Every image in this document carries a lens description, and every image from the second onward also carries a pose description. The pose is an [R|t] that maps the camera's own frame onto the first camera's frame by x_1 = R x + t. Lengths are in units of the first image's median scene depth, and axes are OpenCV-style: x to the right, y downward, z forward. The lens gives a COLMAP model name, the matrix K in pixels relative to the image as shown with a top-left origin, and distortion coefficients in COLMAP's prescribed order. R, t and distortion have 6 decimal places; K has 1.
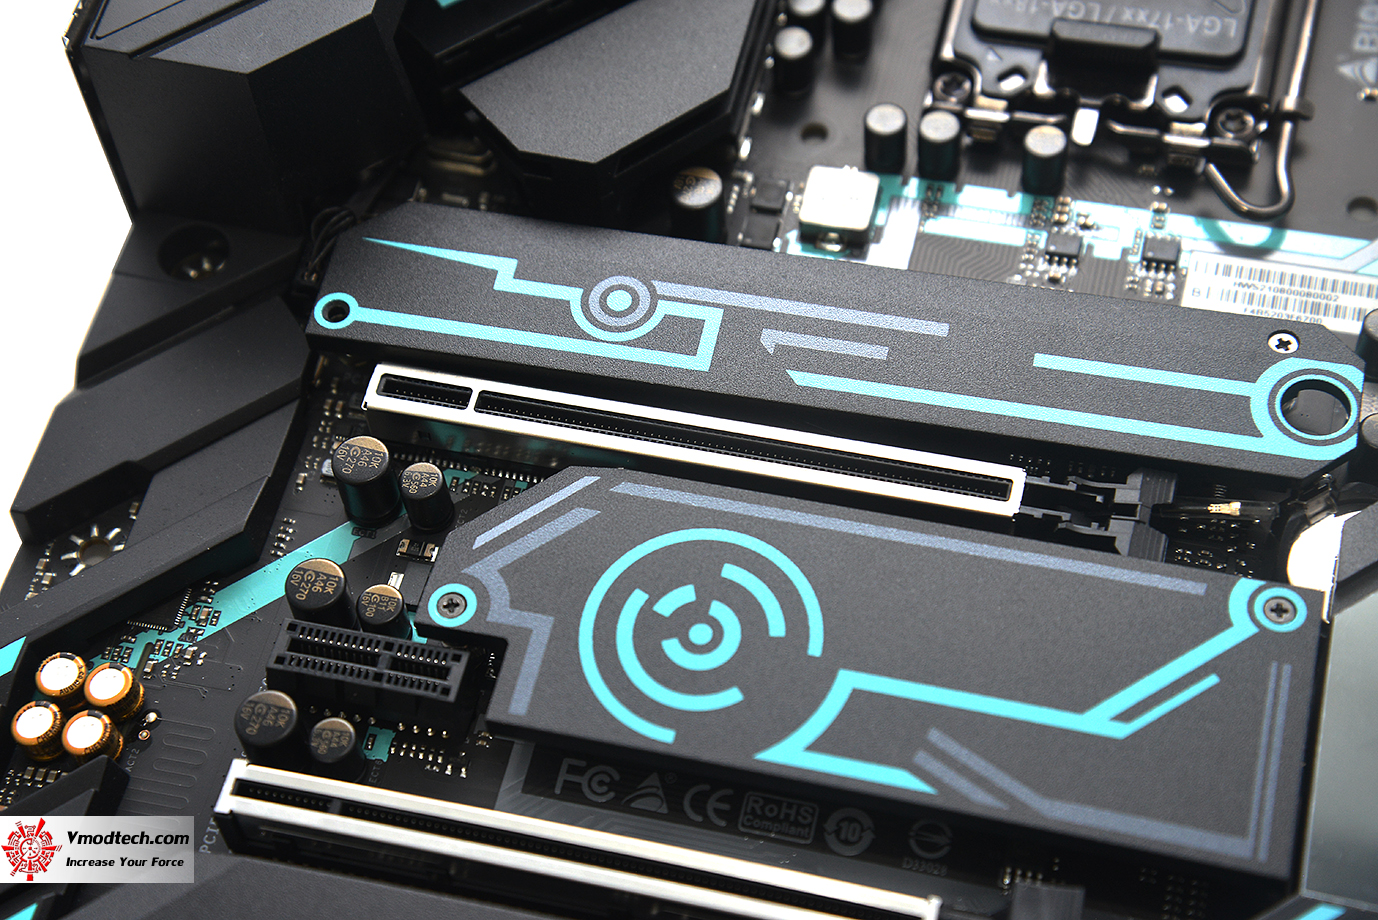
lens RADIAL K [[2686.6, 0, 680.5], [0, 2686.6, 453.1], [0, 0, 1]] dist [0.361681, 0.000000]
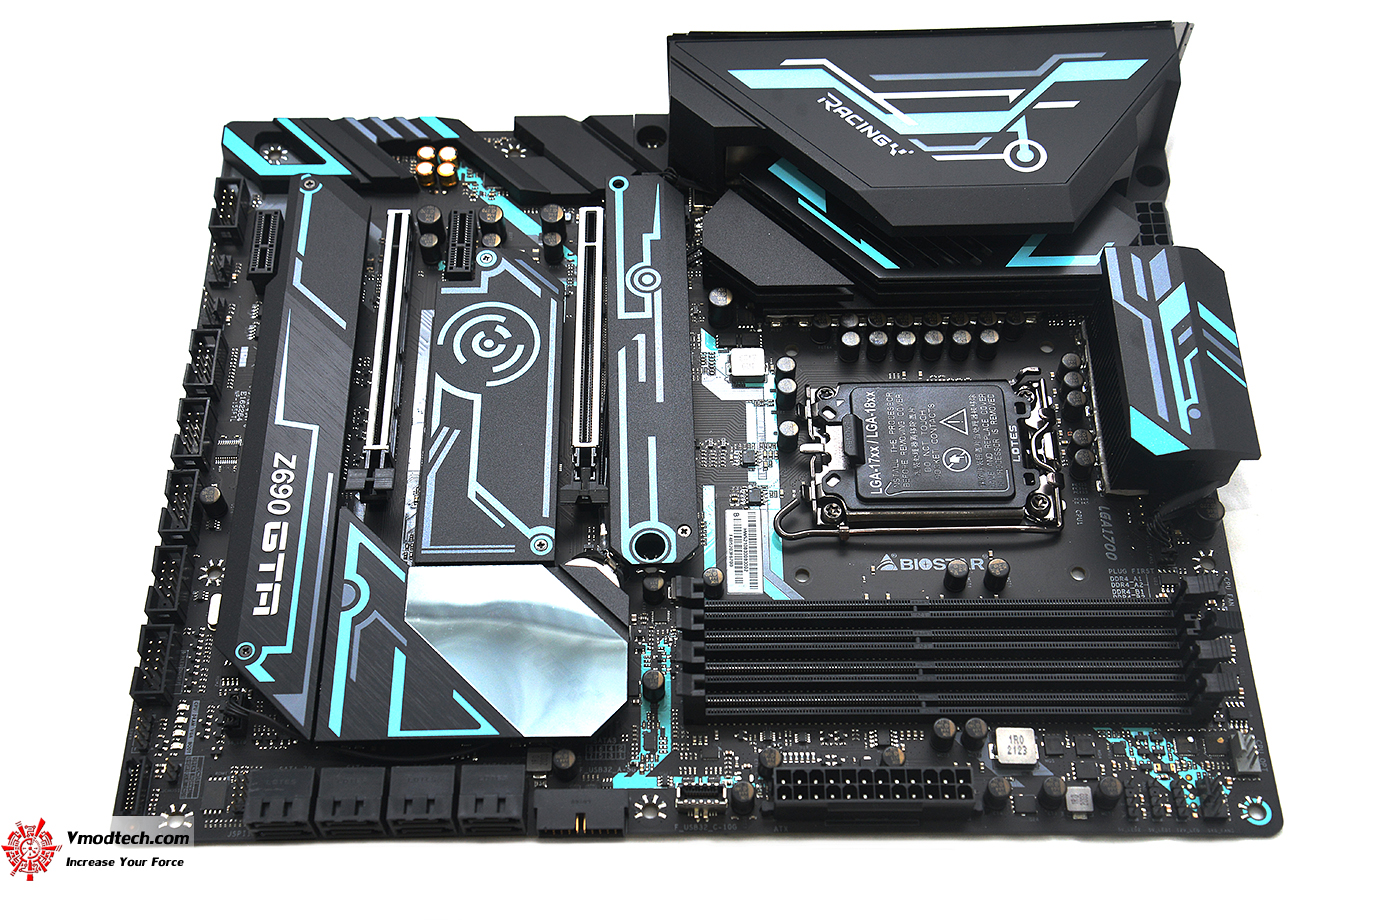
lens RADIAL K [[1778.4, 0, 672.5], [0, 1778.4, 458.6], [0, 0, 1]] dist [0.159759, 0.000000]
pose [[0.241268, 0.860610, -0.448487, 0.813631], [-0.820339, 0.427771, 0.379548, -0.600607], [0.518492, 0.276339, 0.809199, -0.158098]]
